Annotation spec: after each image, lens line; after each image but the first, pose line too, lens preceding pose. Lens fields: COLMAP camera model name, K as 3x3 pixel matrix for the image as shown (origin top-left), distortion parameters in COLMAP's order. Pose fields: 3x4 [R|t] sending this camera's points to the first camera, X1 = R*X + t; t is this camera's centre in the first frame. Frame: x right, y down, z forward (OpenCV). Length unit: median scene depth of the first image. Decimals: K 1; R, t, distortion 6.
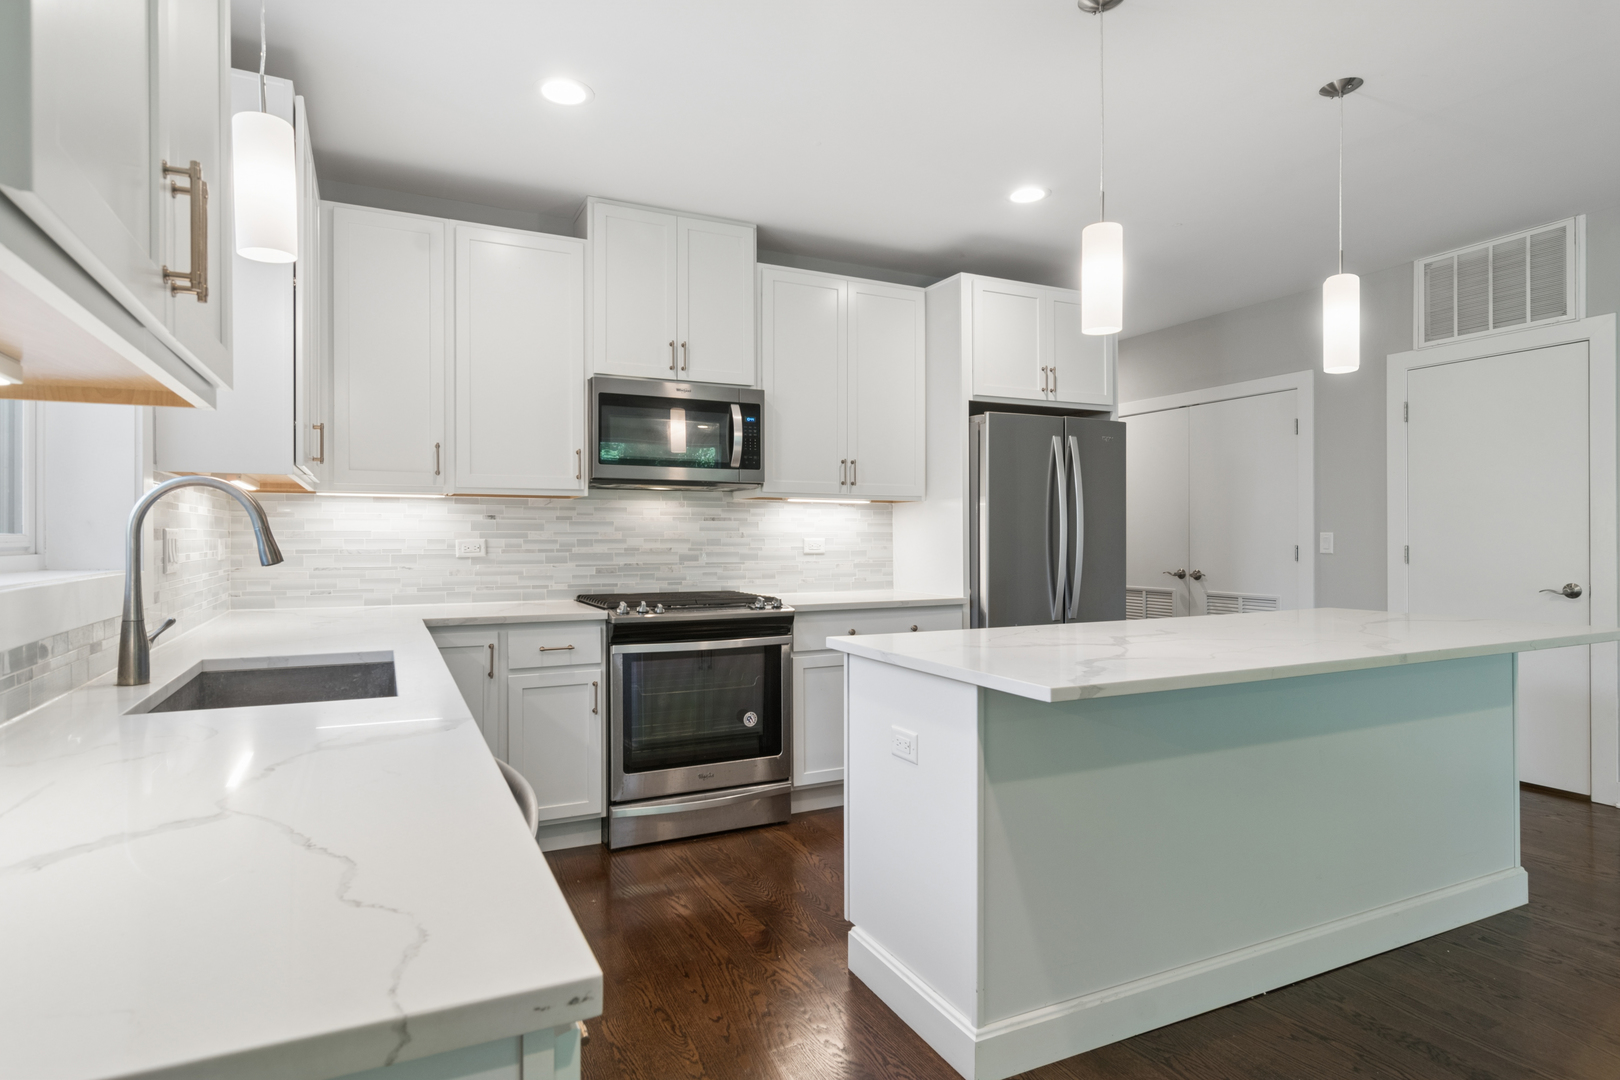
lens RADIAL K [[885.4, 0, 789.8], [0, 885.4, 531.5], [0, 0, 1]] dist [0.000180, 0.000187]
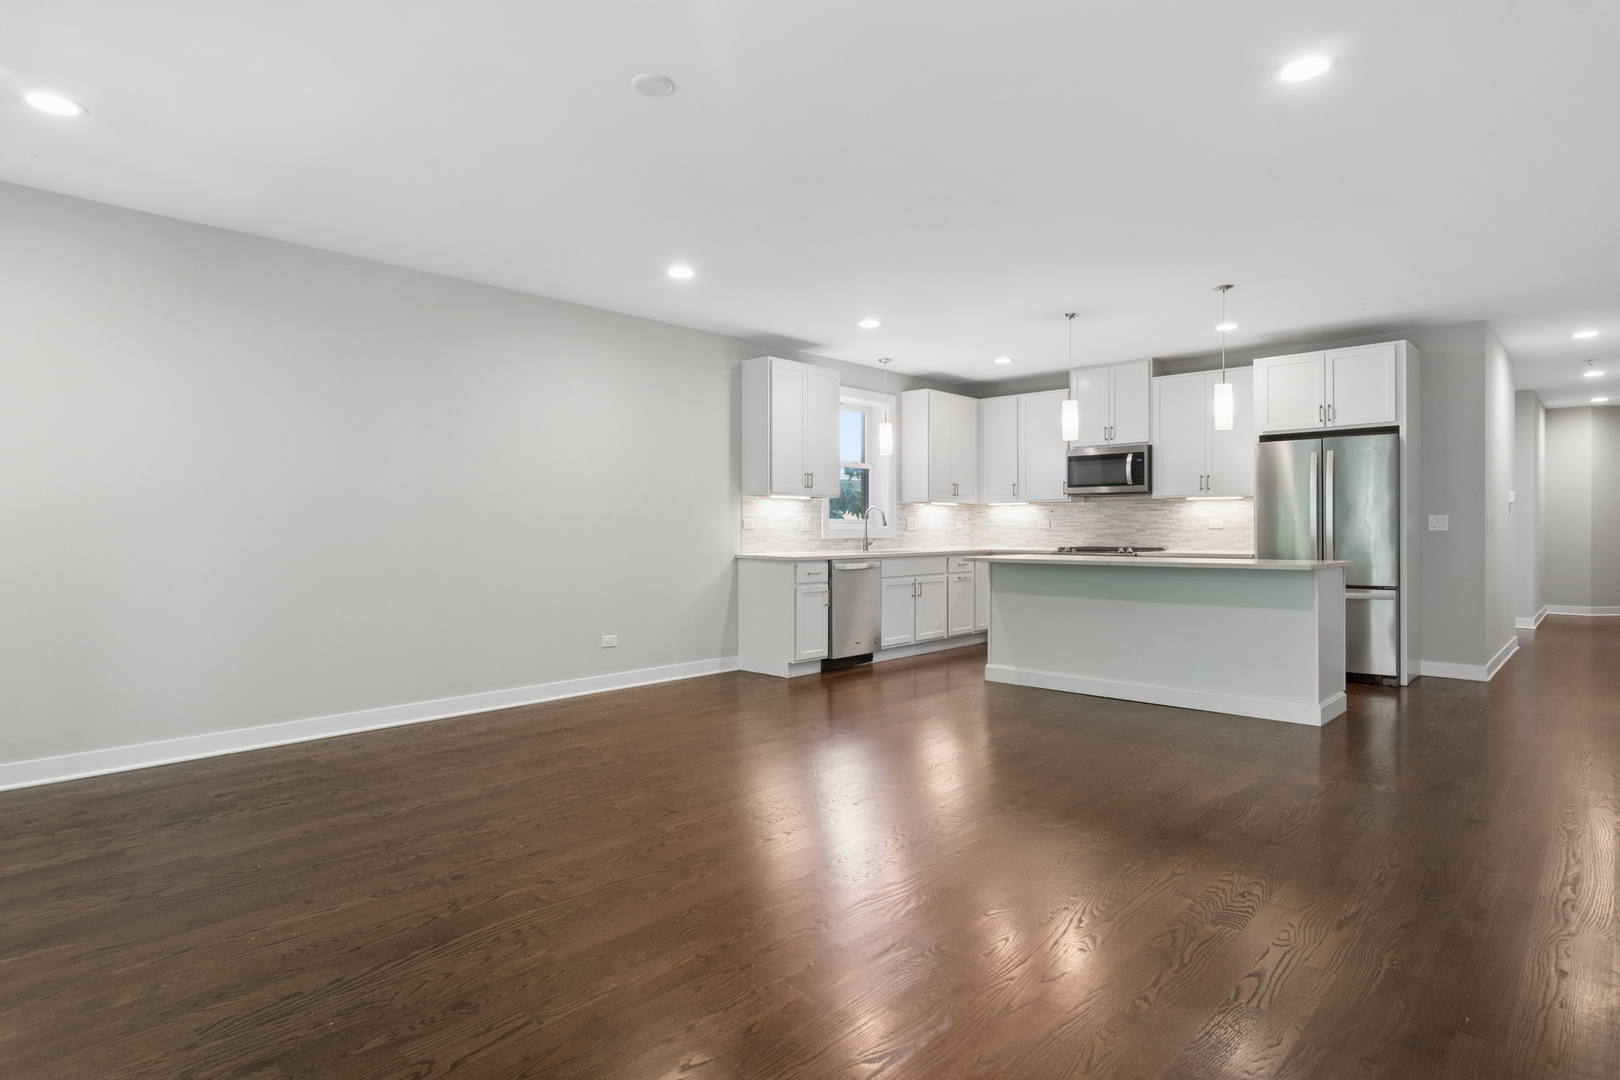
lens RADIAL K [[861.8, 0, 811.0], [0, 861.8, 533.2], [0, 0, 1]] dist [-0.001482, -0.000337]
pose [[0.356768, 0.002993, -0.934188, 1.455368], [0.001385, 0.999992, 0.003733, 0.029343], [0.934192, -0.002625, 0.356761, -0.371311]]
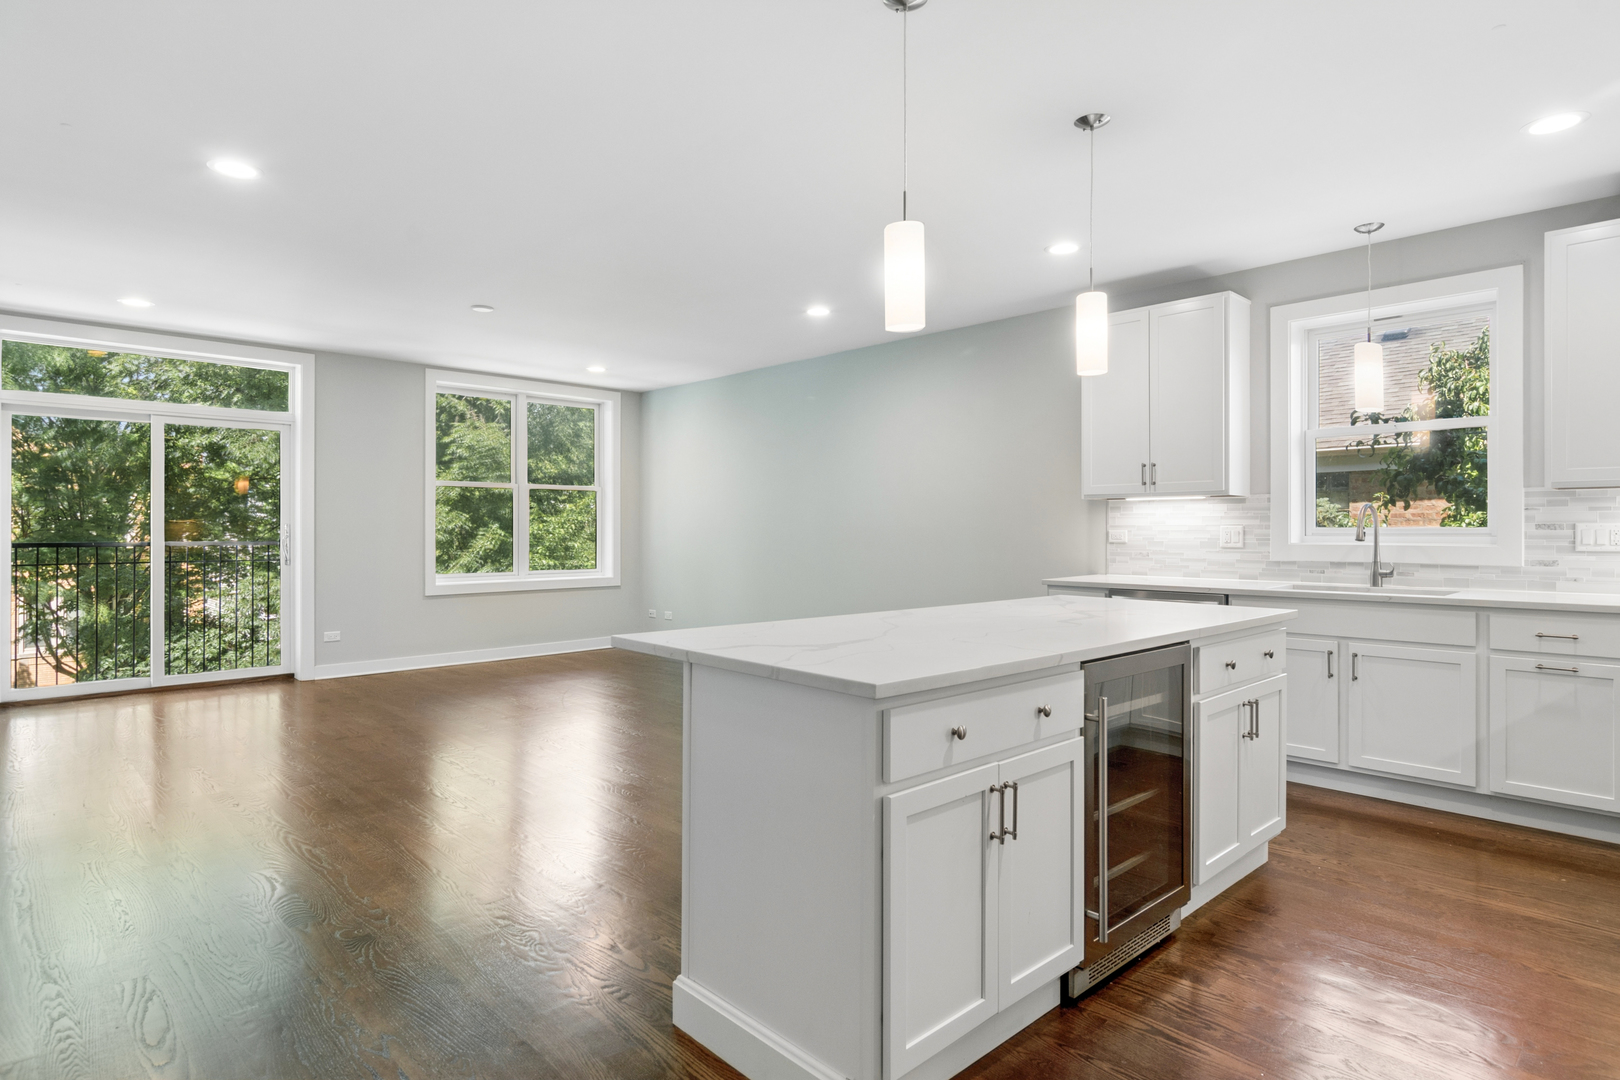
lens RADIAL K [[885.4, 0, 789.8], [0, 885.4, 531.5], [0, 0, 1]] dist [0.000180, 0.000187]
pose [[-0.956774, -0.000539, -0.290831, 0.682418], [-0.001209, 0.999997, 0.002126, 0.008311], [0.290829, 0.002385, -0.956772, 1.251349]]
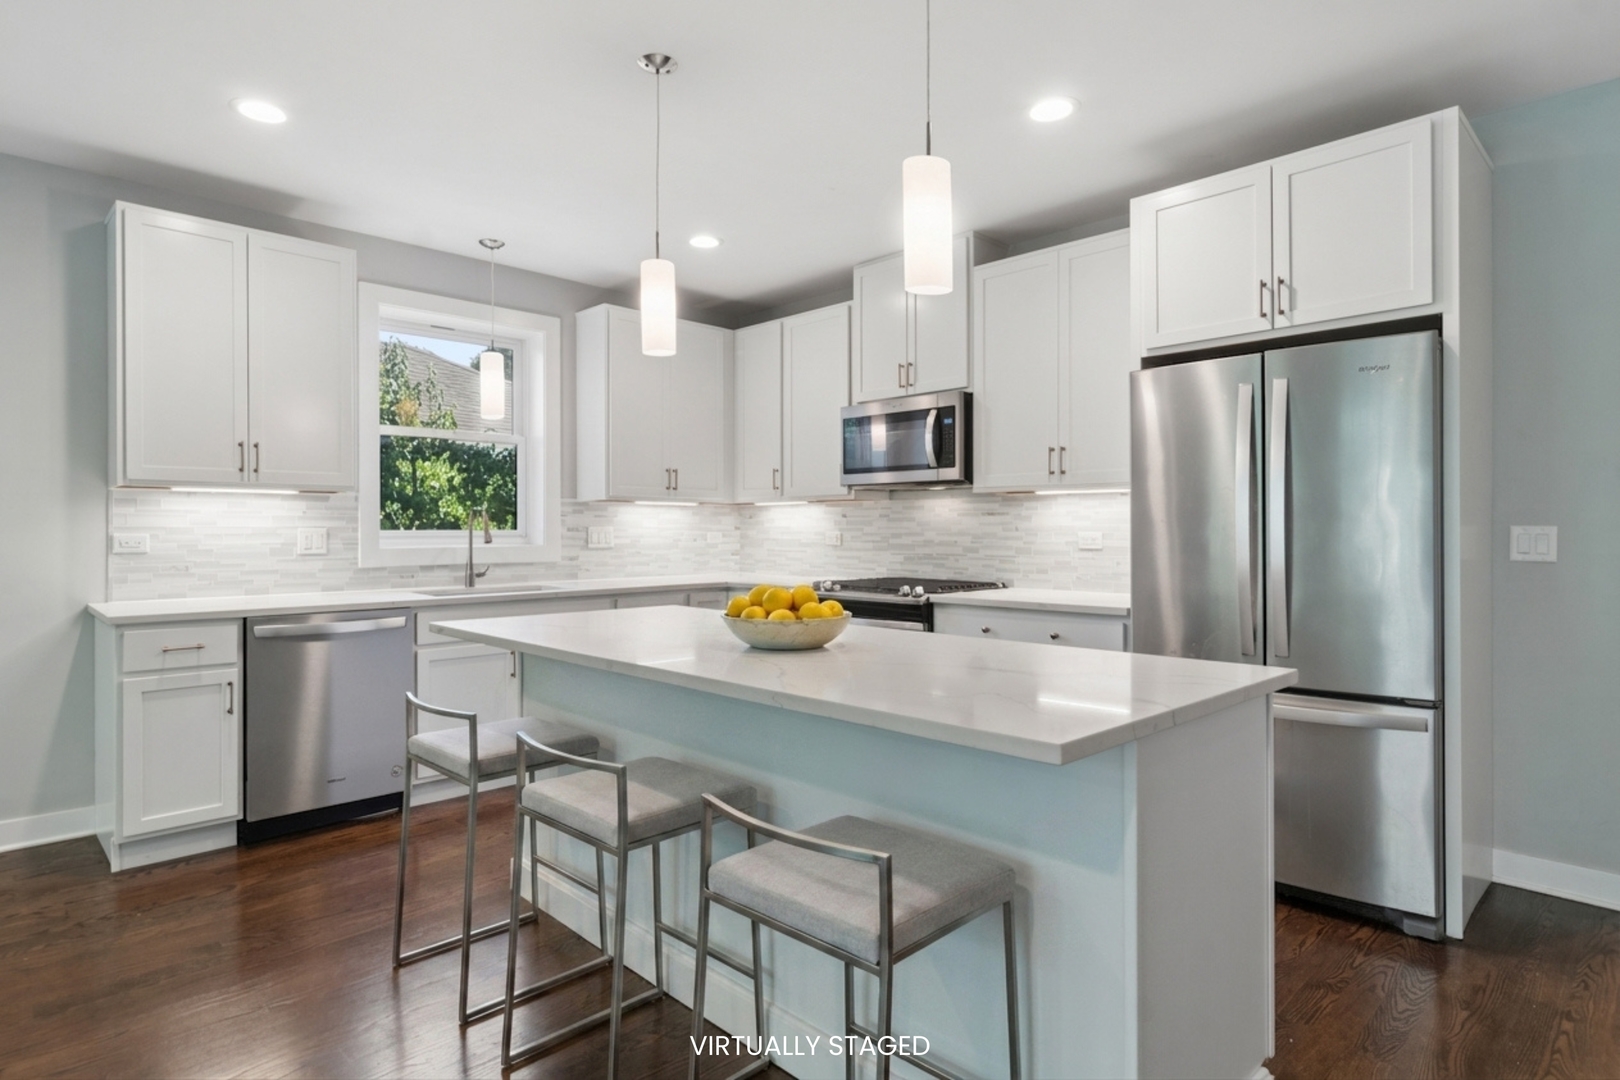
lens RADIAL K [[874.3, 0, 807.3], [0, 874.3, 530.8], [0, 0, 1]] dist [-0.002372, -0.000705]
pose [[0.320881, -0.000740, -0.947119, 0.870487], [0.001269, 0.999999, -0.000352, 0.006458], [0.947119, -0.001089, 0.320881, 0.482633]]
